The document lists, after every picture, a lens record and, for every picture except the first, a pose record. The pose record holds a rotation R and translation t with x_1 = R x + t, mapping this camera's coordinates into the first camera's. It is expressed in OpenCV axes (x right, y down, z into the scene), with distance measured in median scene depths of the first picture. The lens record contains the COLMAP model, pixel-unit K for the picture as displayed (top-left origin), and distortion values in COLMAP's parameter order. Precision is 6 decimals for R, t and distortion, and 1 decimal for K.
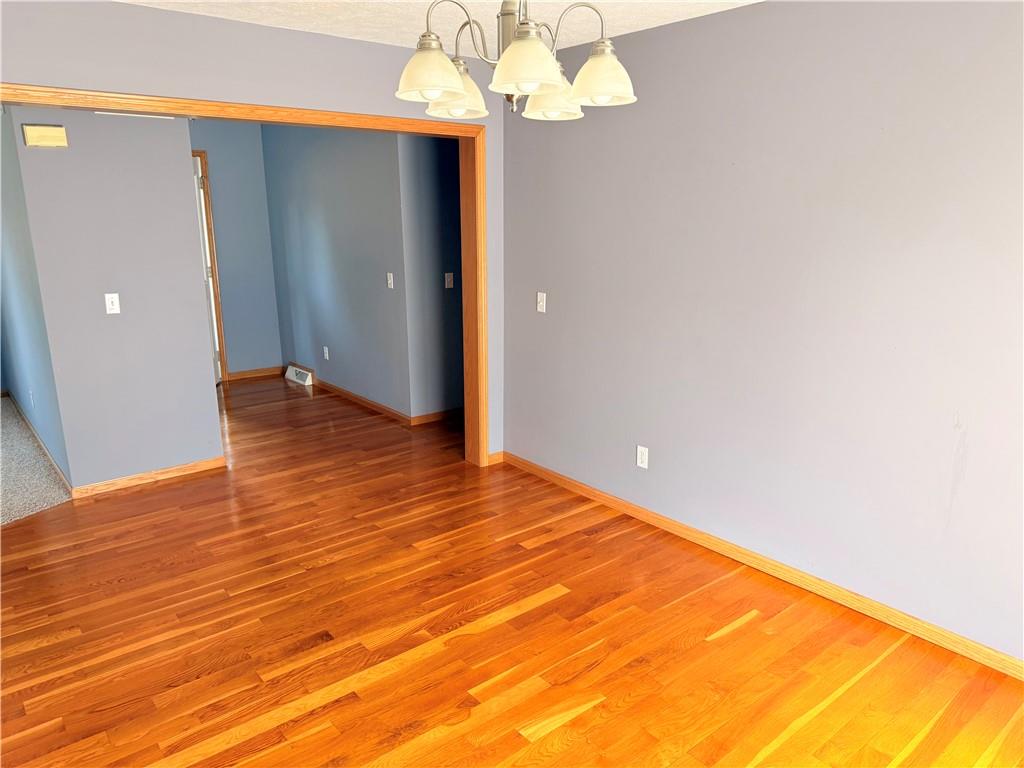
lens RADIAL K [[724.2, 0, 512.0], [0, 724.2, 384.0], [0, 0, 1]] dist [0.052504, -0.003749]
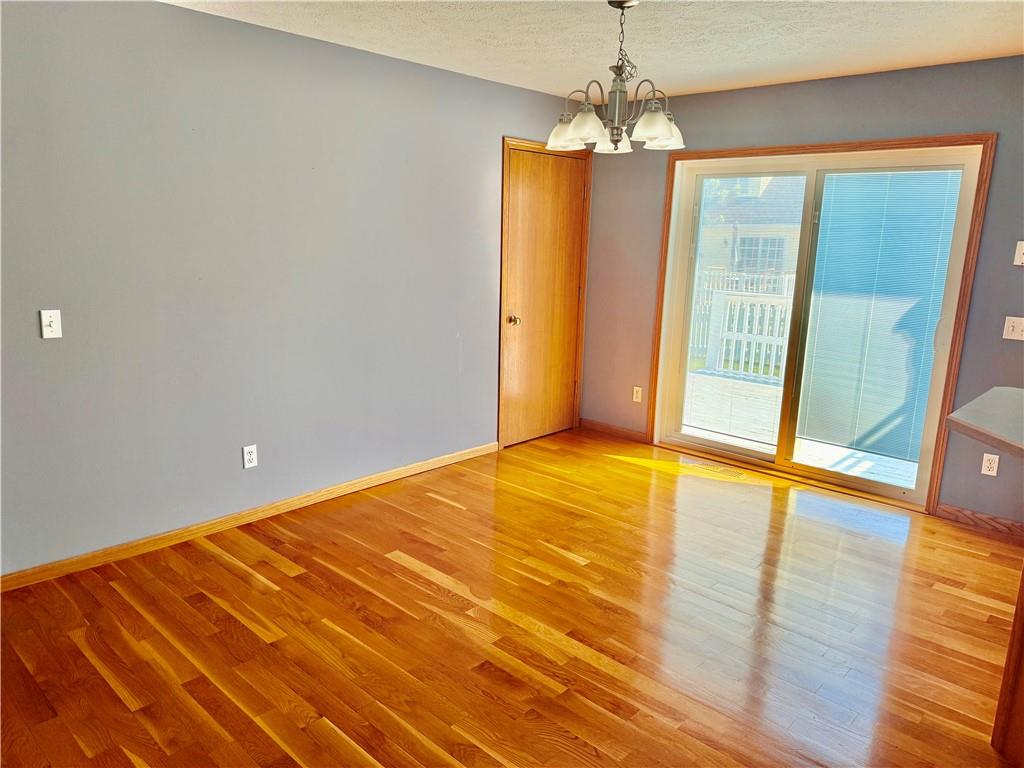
lens RADIAL K [[724.2, 0, 512.0], [0, 724.2, 384.0], [0, 0, 1]] dist [0.052504, -0.003749]
pose [[-0.129660, -0.199348, 0.971313, -0.978515], [0.222150, 0.948840, 0.224391, -0.163469], [-0.966353, 0.244872, -0.078741, 0.880923]]
